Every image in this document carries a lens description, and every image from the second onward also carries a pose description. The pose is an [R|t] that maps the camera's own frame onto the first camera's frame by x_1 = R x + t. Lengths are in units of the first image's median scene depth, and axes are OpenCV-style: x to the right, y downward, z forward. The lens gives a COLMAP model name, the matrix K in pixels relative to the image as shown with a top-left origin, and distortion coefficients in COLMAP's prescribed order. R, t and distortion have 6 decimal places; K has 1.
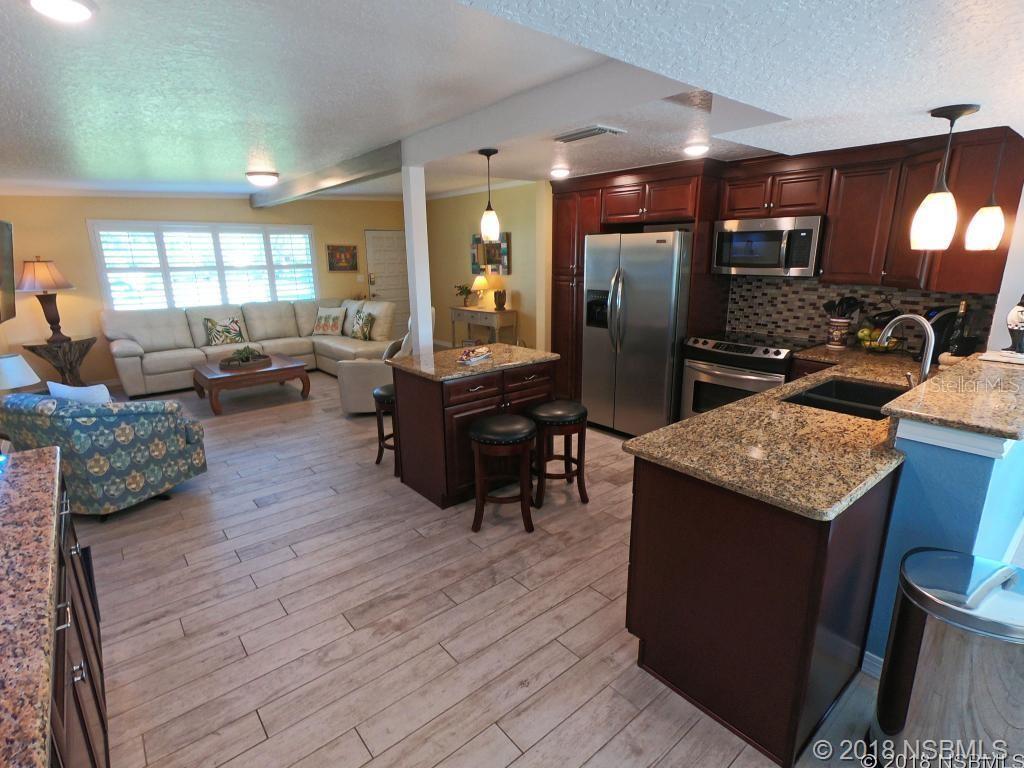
lens RADIAL K [[515.2, 0, 510.5], [0, 515.2, 382.0], [0, 0, 1]] dist [-0.001656, -0.000477]
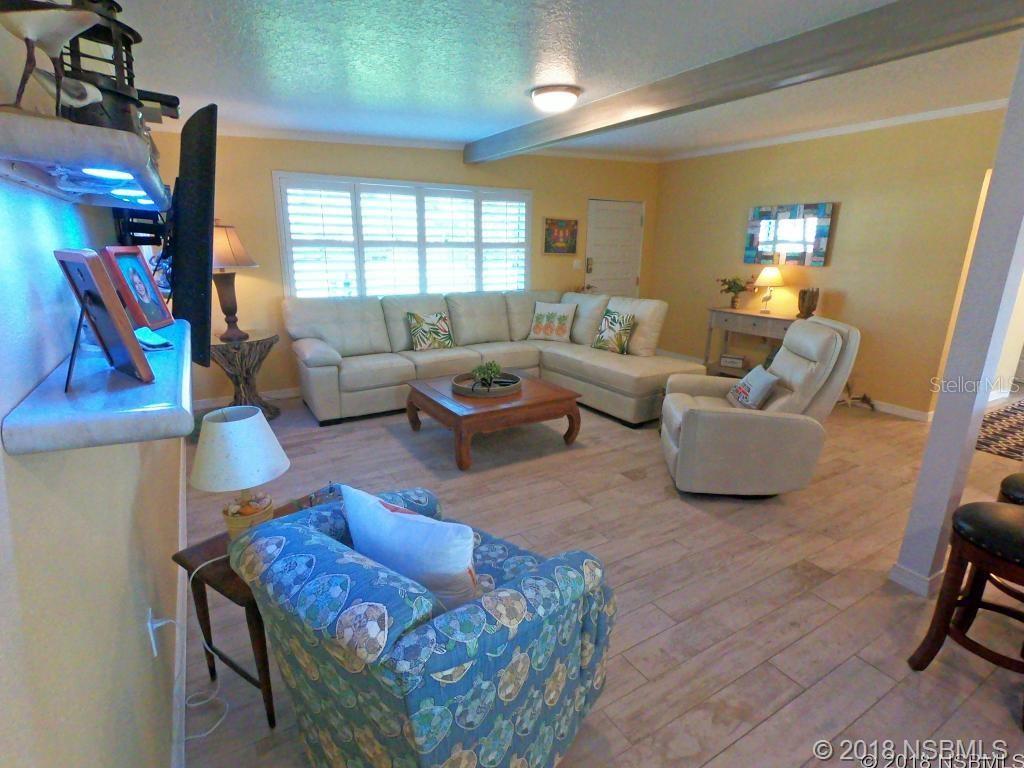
lens RADIAL K [[515.2, 0, 510.5], [0, 515.2, 382.0], [0, 0, 1]] dist [-0.001656, -0.000477]
pose [[0.985874, 0.067139, -0.153444, -0.327081], [-0.063633, 0.997590, 0.027652, -0.054189], [0.154930, -0.017498, 0.987770, 0.296187]]
